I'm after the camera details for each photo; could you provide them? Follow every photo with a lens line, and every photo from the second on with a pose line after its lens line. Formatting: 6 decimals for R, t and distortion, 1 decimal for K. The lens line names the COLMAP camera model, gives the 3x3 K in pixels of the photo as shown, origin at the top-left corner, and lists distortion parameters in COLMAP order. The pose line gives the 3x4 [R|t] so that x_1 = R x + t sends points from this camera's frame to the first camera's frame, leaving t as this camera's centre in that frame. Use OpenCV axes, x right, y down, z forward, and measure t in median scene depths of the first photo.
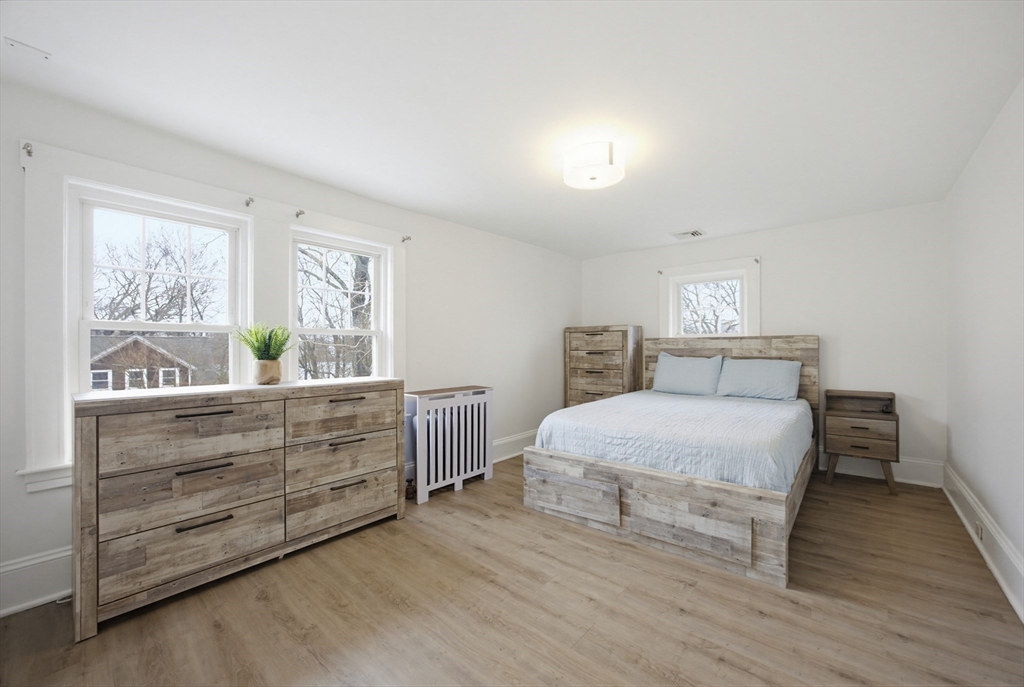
lens RADIAL K [[386.9, 0, 513.7], [0, 386.9, 335.2], [0, 0, 1]] dist [-0.029275, 0.008400]
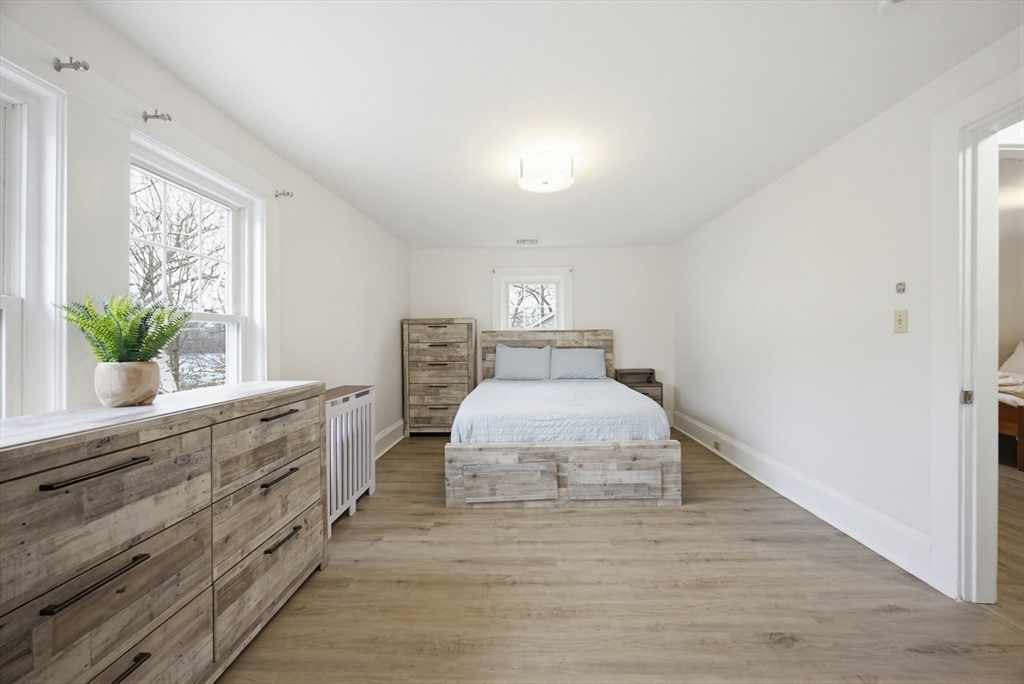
lens RADIAL K [[386.9, 0, 513.7], [0, 386.9, 333.7], [0, 0, 1]] dist [-0.029275, 0.008400]
pose [[0.779419, 0.005938, 0.626475, -0.545439], [-0.013302, 0.999887, 0.007072, 0.013931], [-0.626362, -0.013846, 0.779409, 0.222379]]
